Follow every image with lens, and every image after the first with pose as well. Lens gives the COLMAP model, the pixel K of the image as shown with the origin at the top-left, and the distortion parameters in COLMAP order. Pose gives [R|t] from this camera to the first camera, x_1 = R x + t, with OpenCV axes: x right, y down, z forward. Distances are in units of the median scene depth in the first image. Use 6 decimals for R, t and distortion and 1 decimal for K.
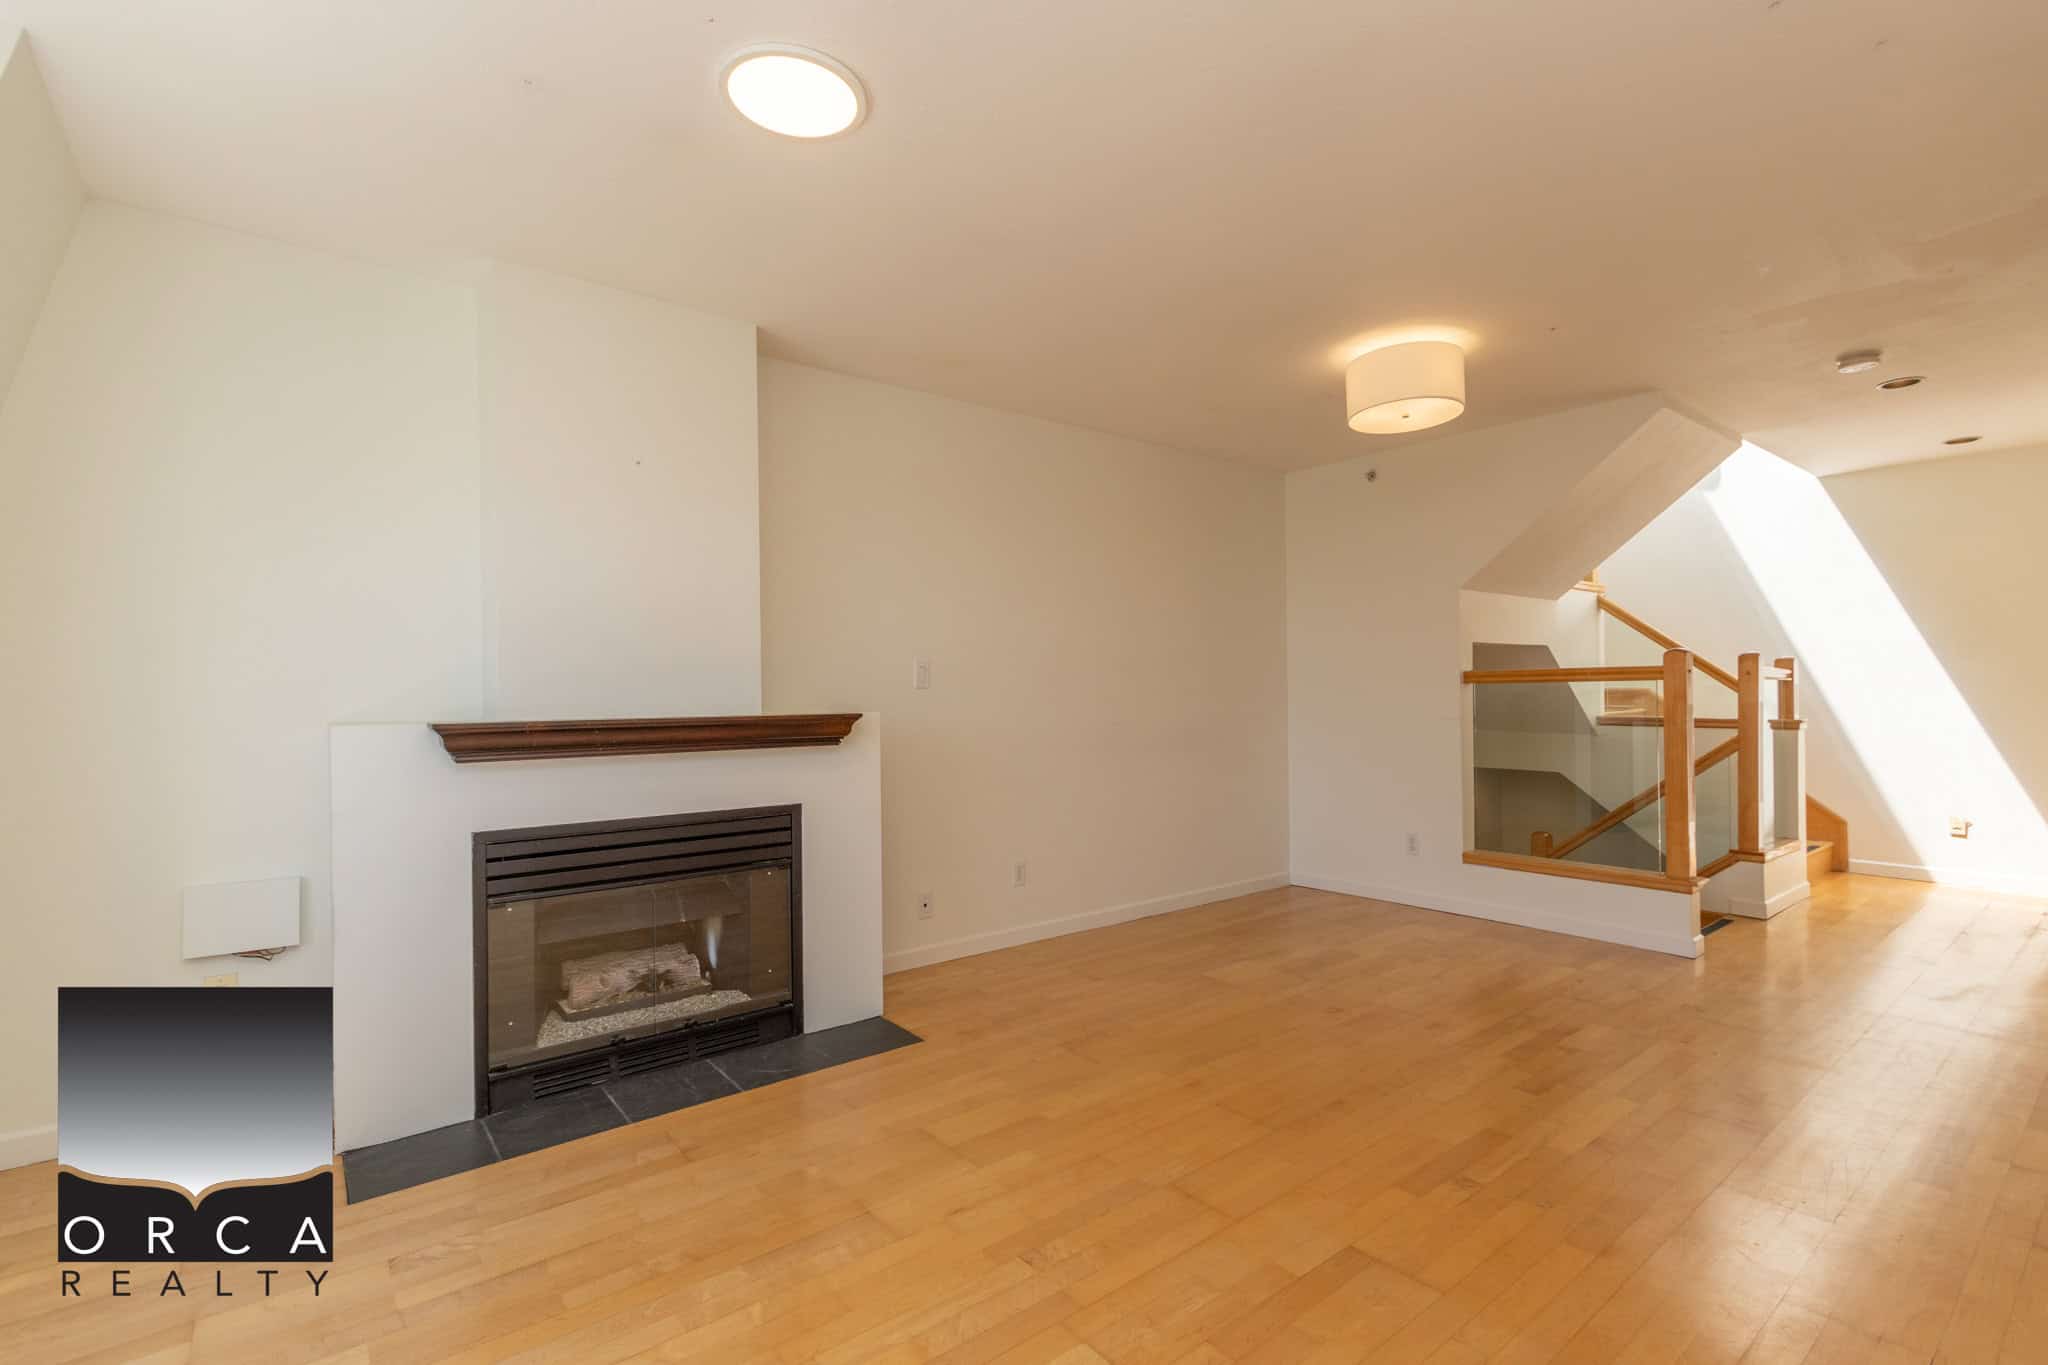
lens RADIAL K [[939.1, 0, 1020.3], [0, 939.1, 691.5], [0, 0, 1]] dist [-0.001733, 0.001361]
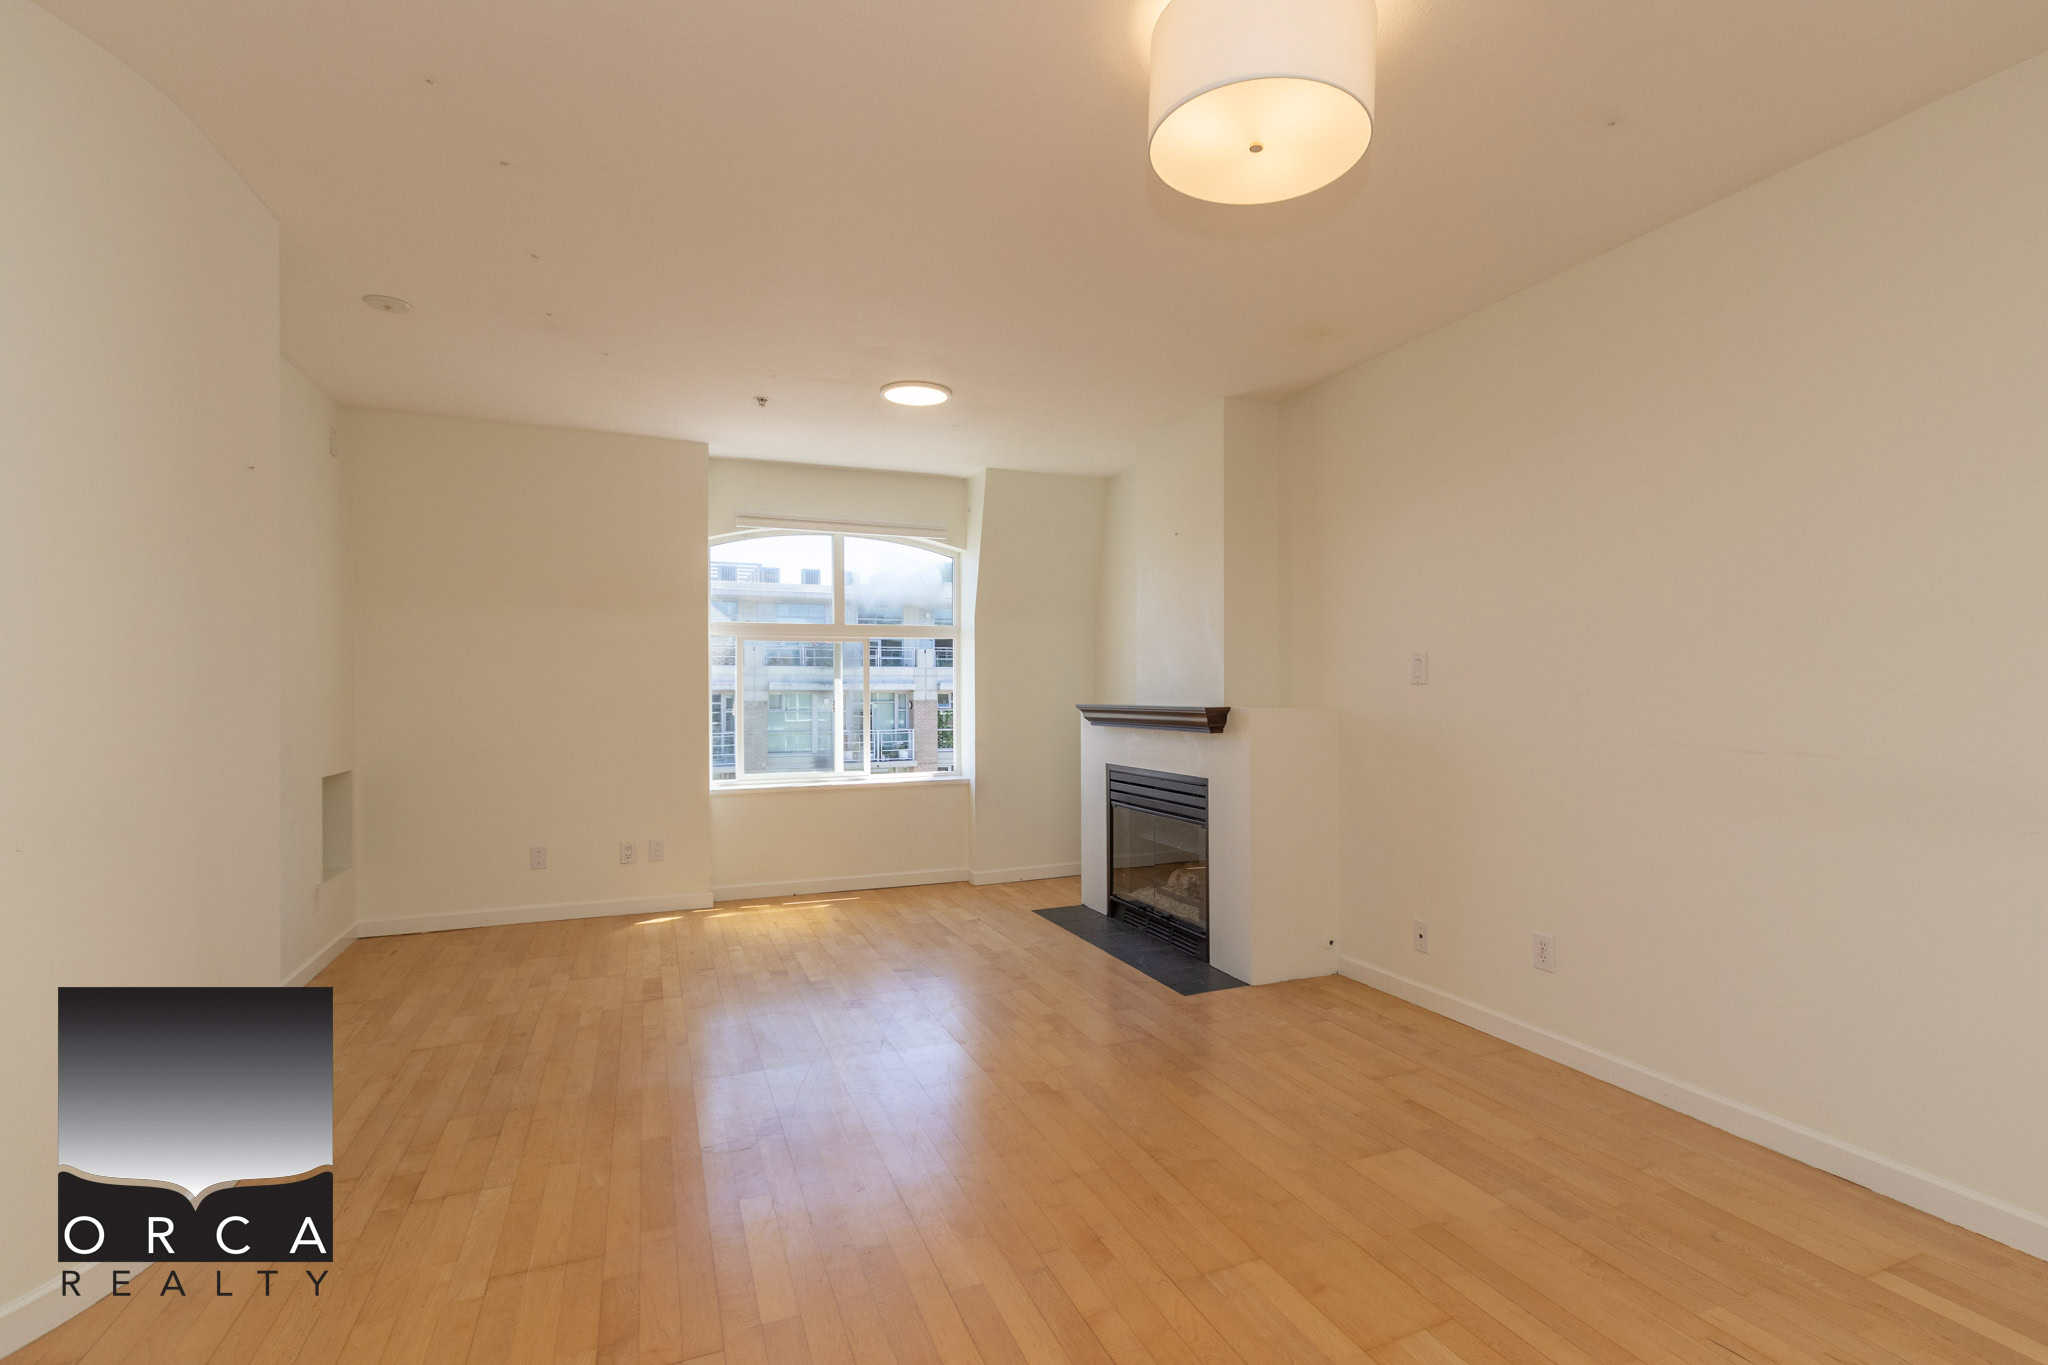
lens RADIAL K [[939.1, 0, 1034.0], [0, 939.1, 687.5], [0, 0, 1]] dist [-0.001733, 0.001361]
pose [[-0.285554, -0.003876, -0.958355, 0.553204], [0.003854, 0.999979, -0.005193, 0.002902], [0.958355, -0.005176, -0.285533, 0.615432]]
